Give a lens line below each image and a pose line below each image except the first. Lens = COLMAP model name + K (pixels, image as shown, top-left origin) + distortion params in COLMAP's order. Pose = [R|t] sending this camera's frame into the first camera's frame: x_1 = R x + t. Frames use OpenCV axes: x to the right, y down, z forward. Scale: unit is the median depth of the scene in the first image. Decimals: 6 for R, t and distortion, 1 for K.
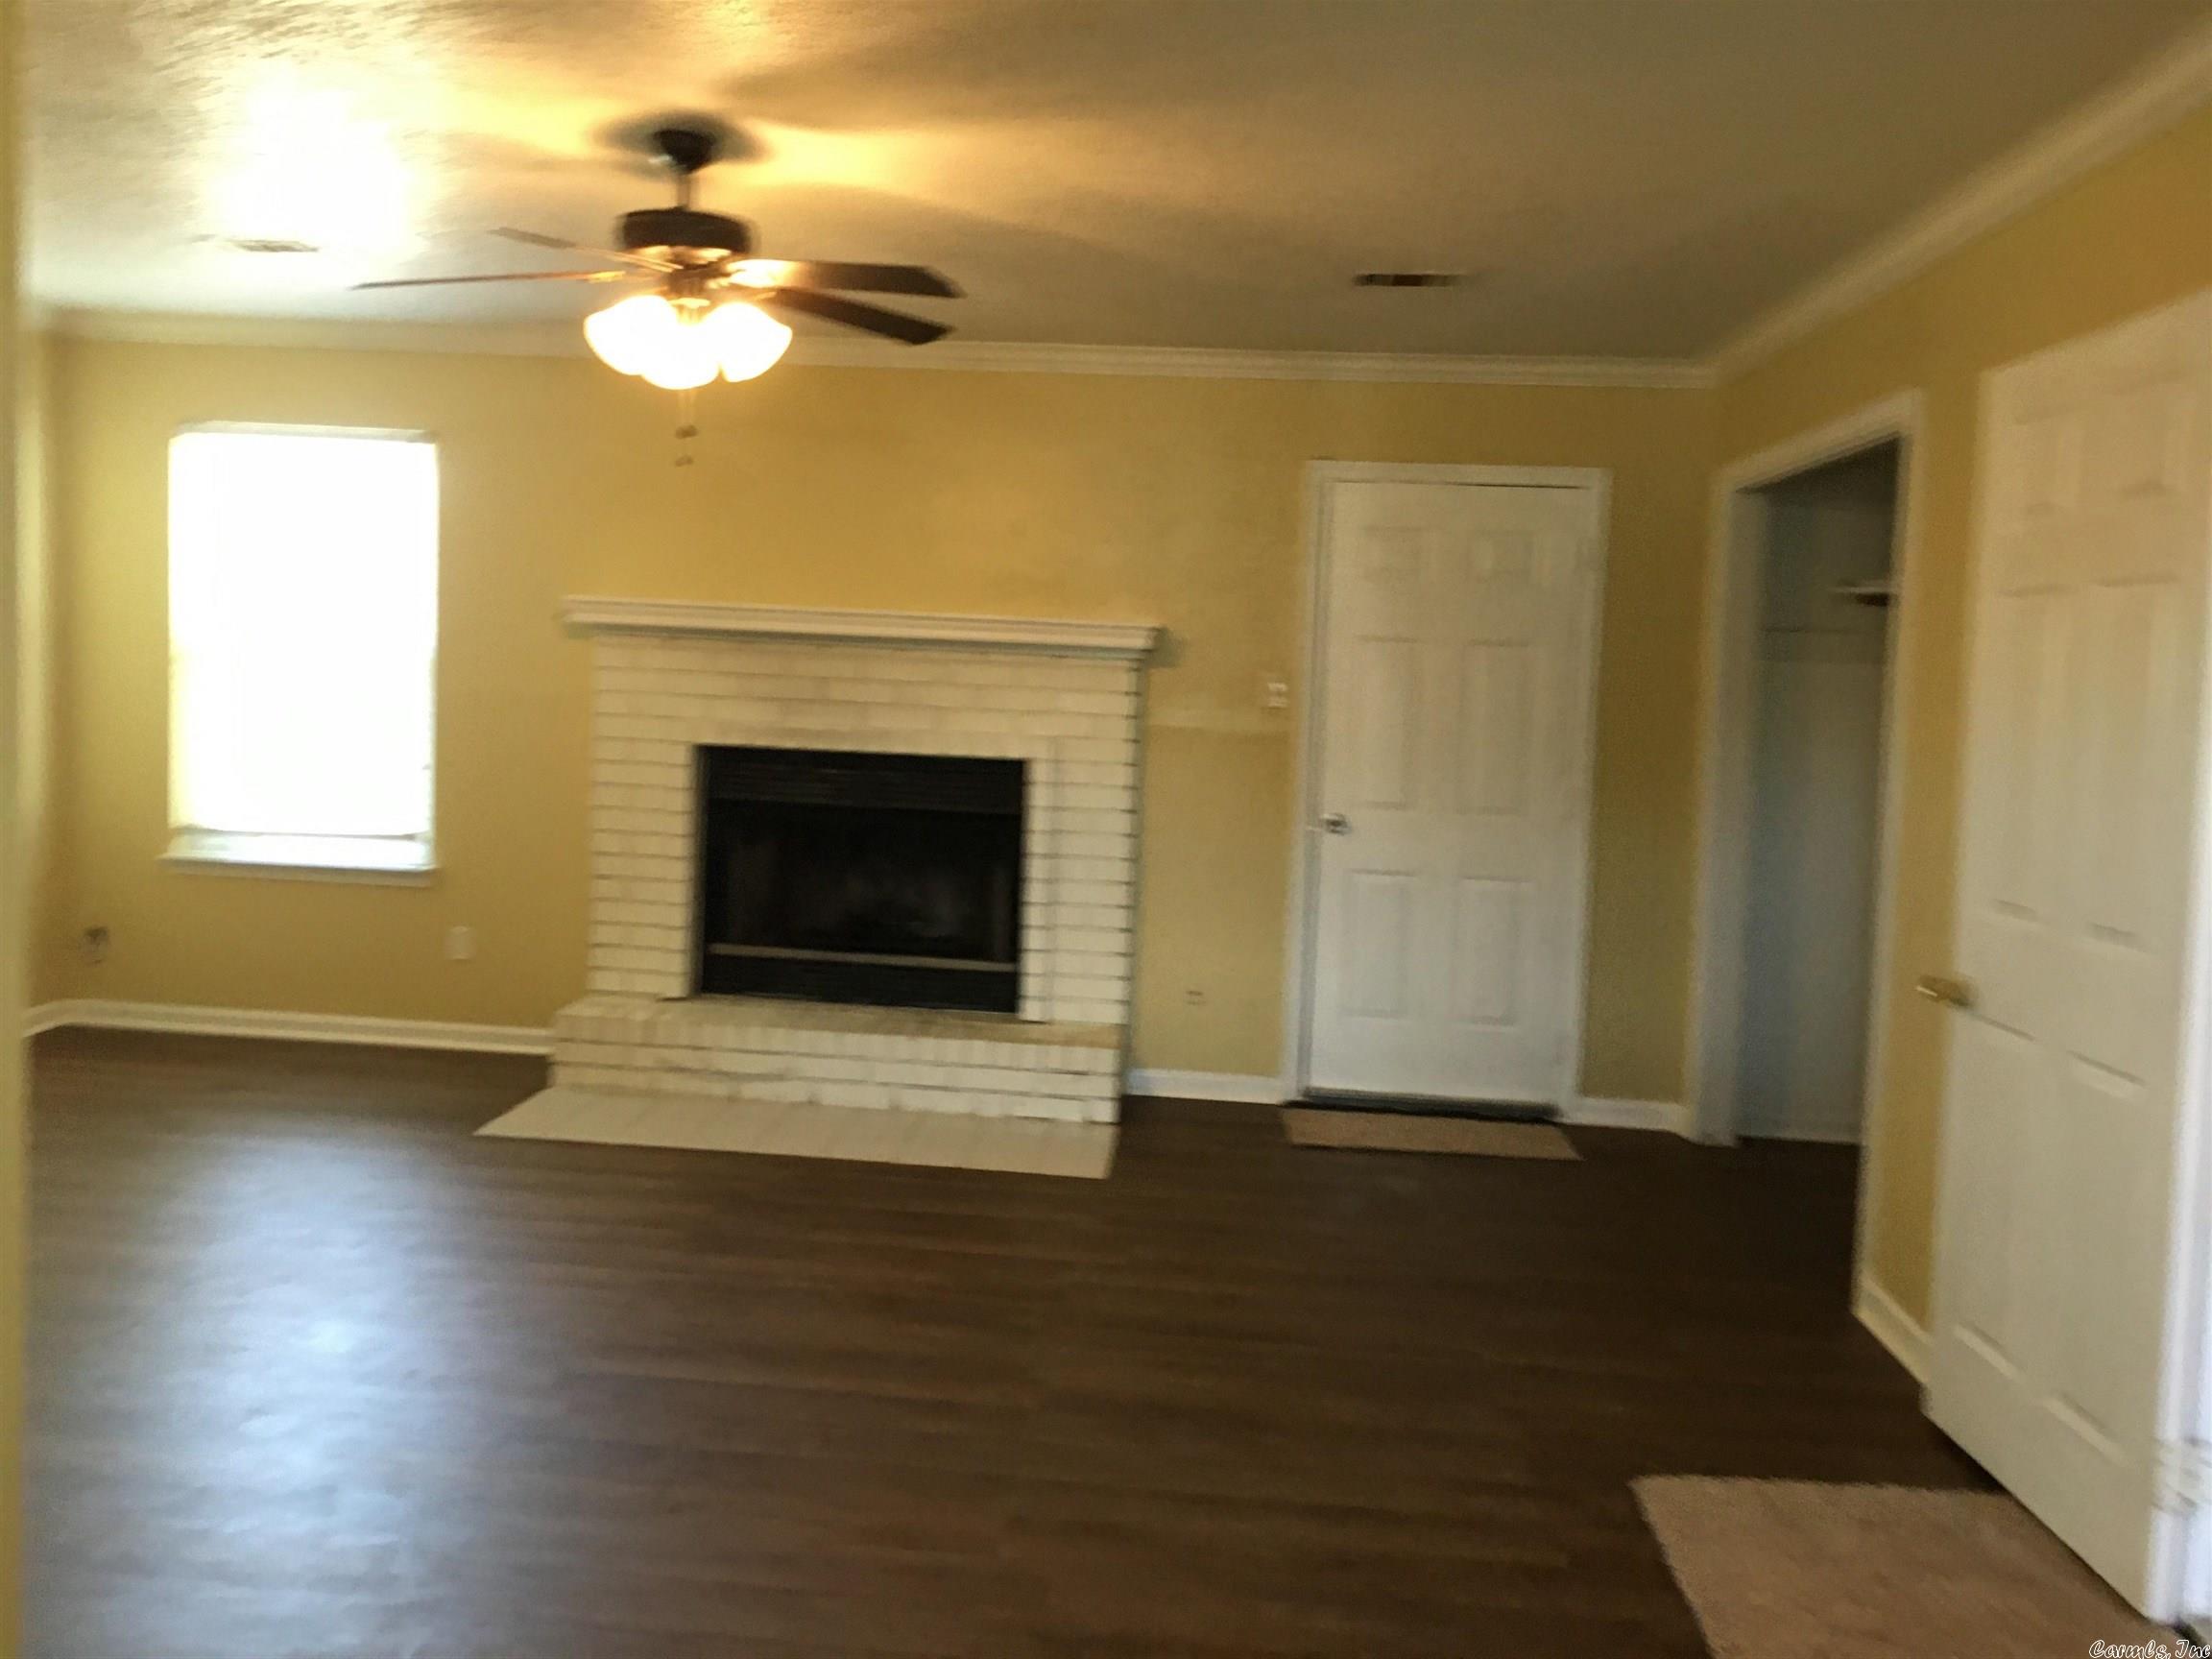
lens RADIAL K [[1859.1, 0, 1093.0], [0, 1859.1, 835.7], [0, 0, 1]] dist [0.068474, -0.072991]
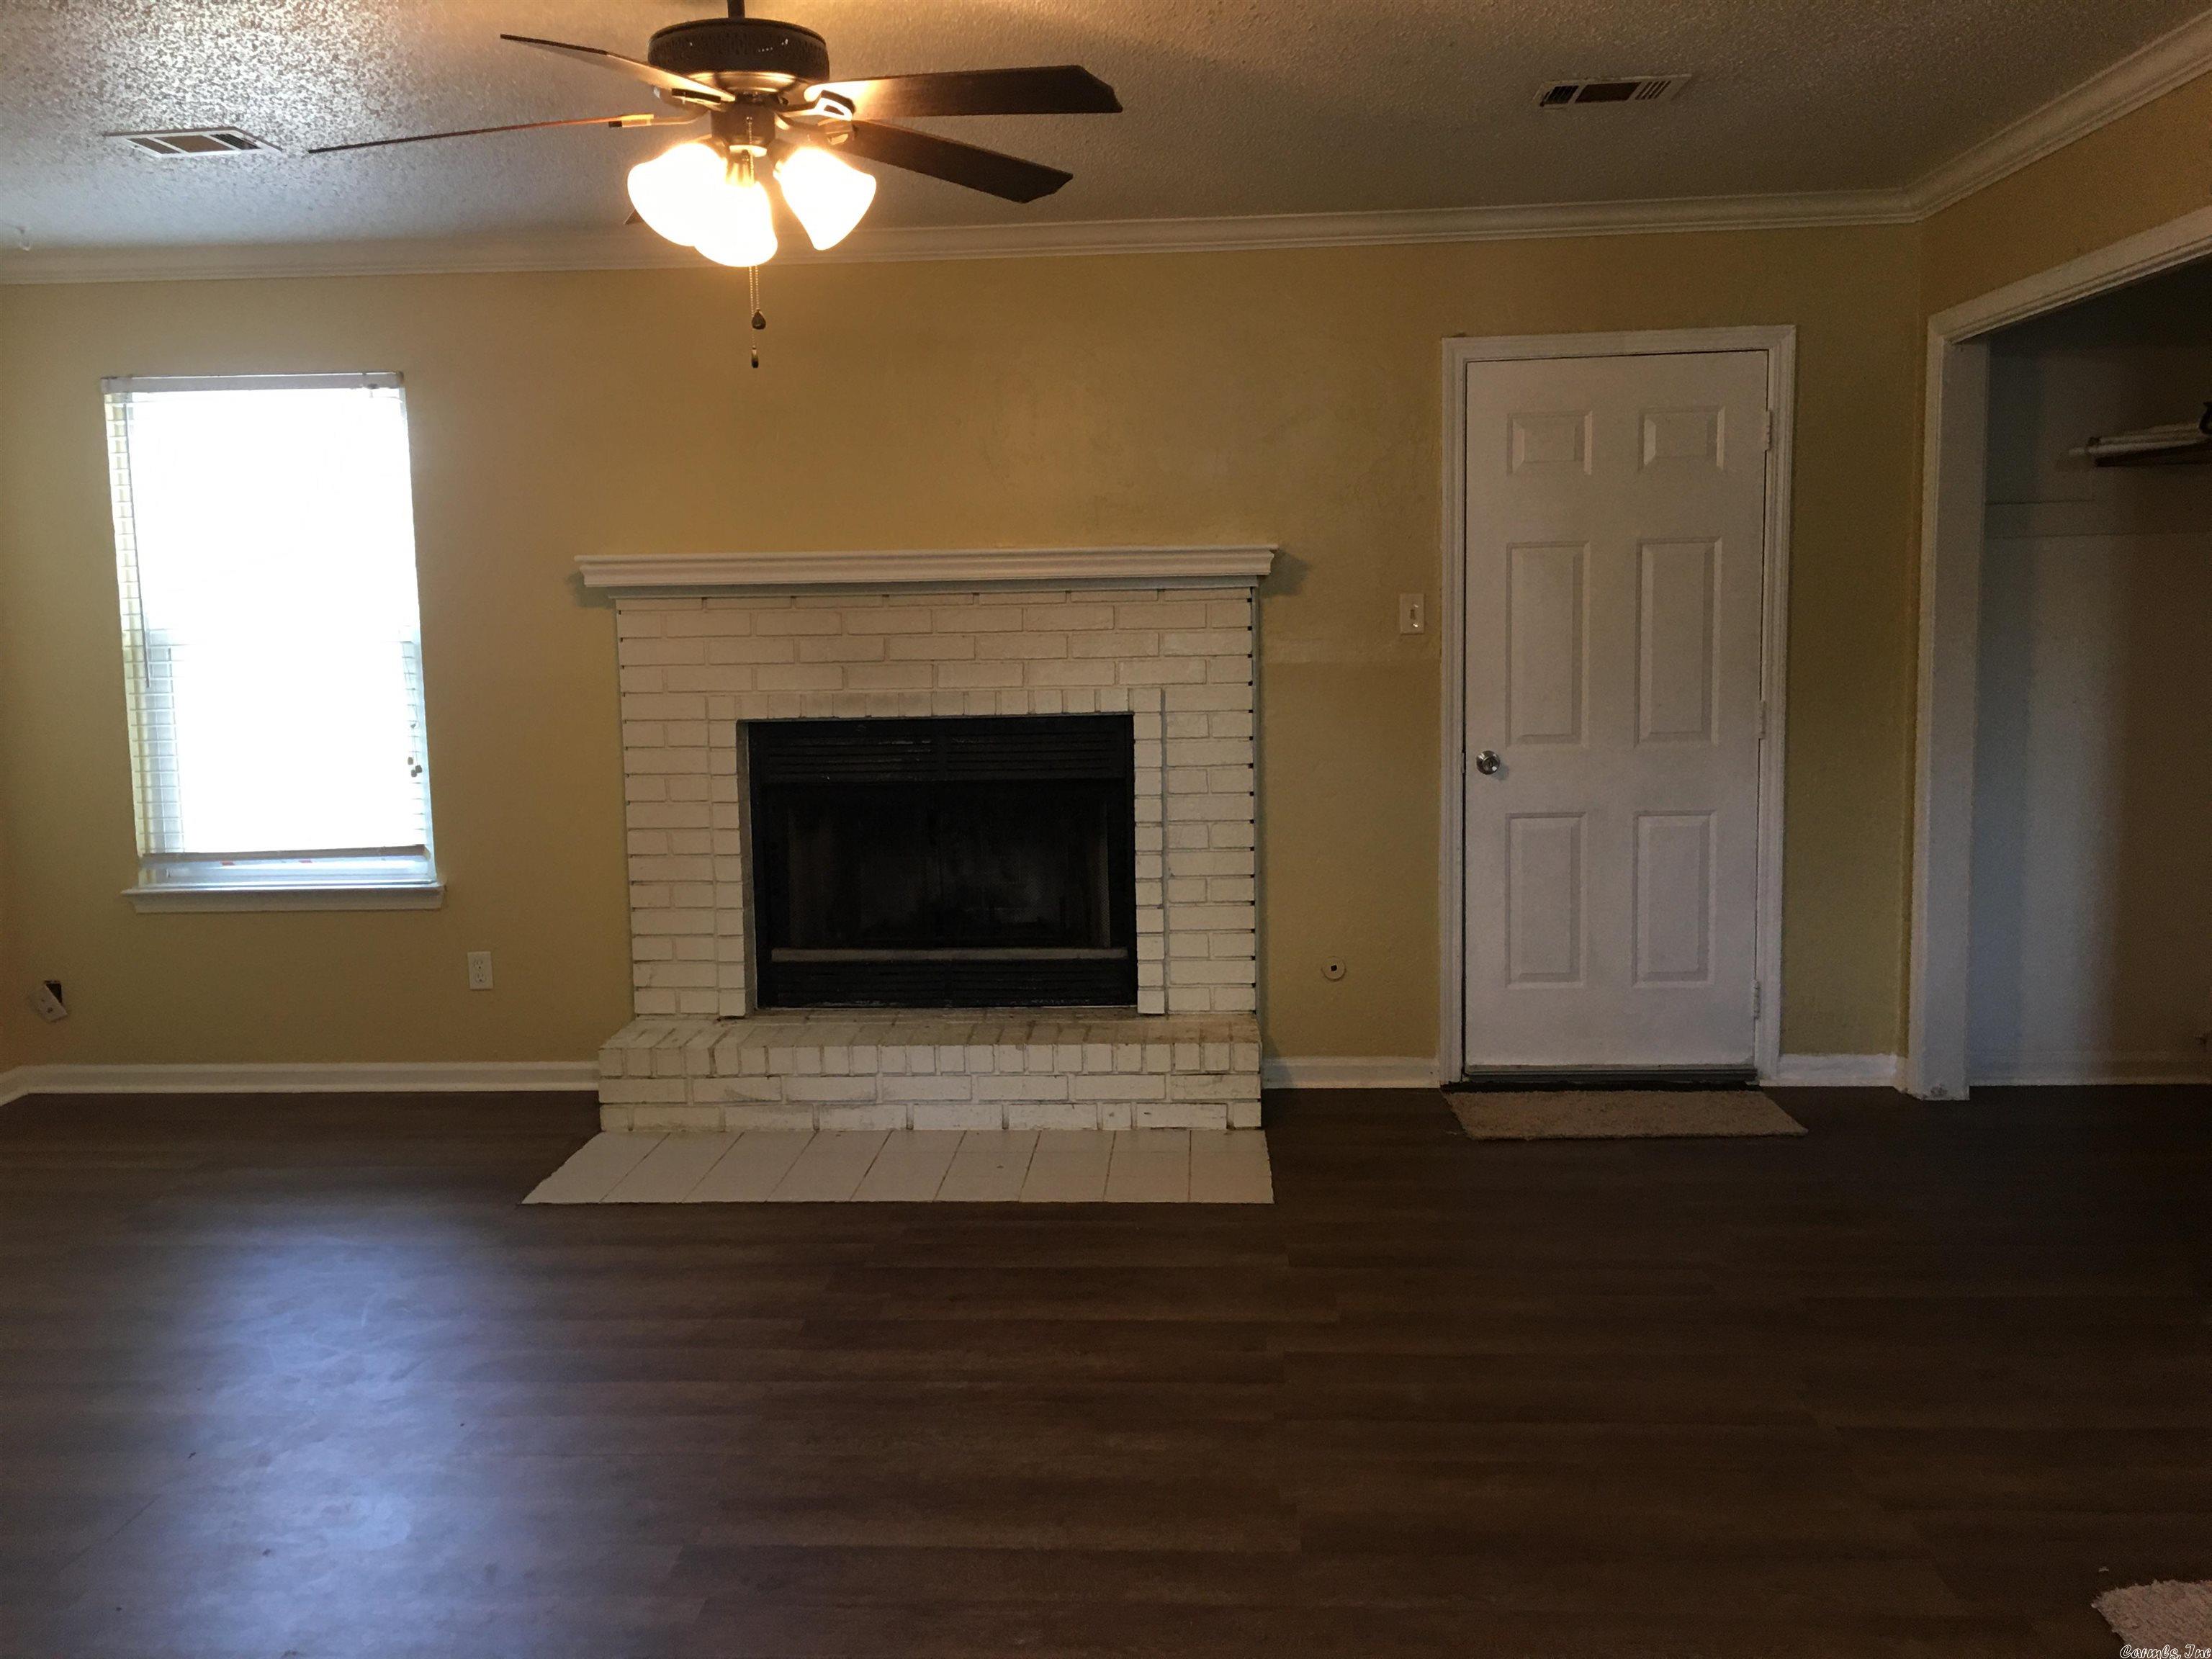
lens RADIAL K [[1859.1, 0, 1118.2], [0, 1859.1, 824.0], [0, 0, 1]] dist [0.068474, -0.072991]
pose [[0.997330, -0.068861, 0.024312, -0.067303], [0.068174, 0.997279, 0.028058, -0.014919], [-0.026178, -0.026325, 0.999311, 0.147290]]
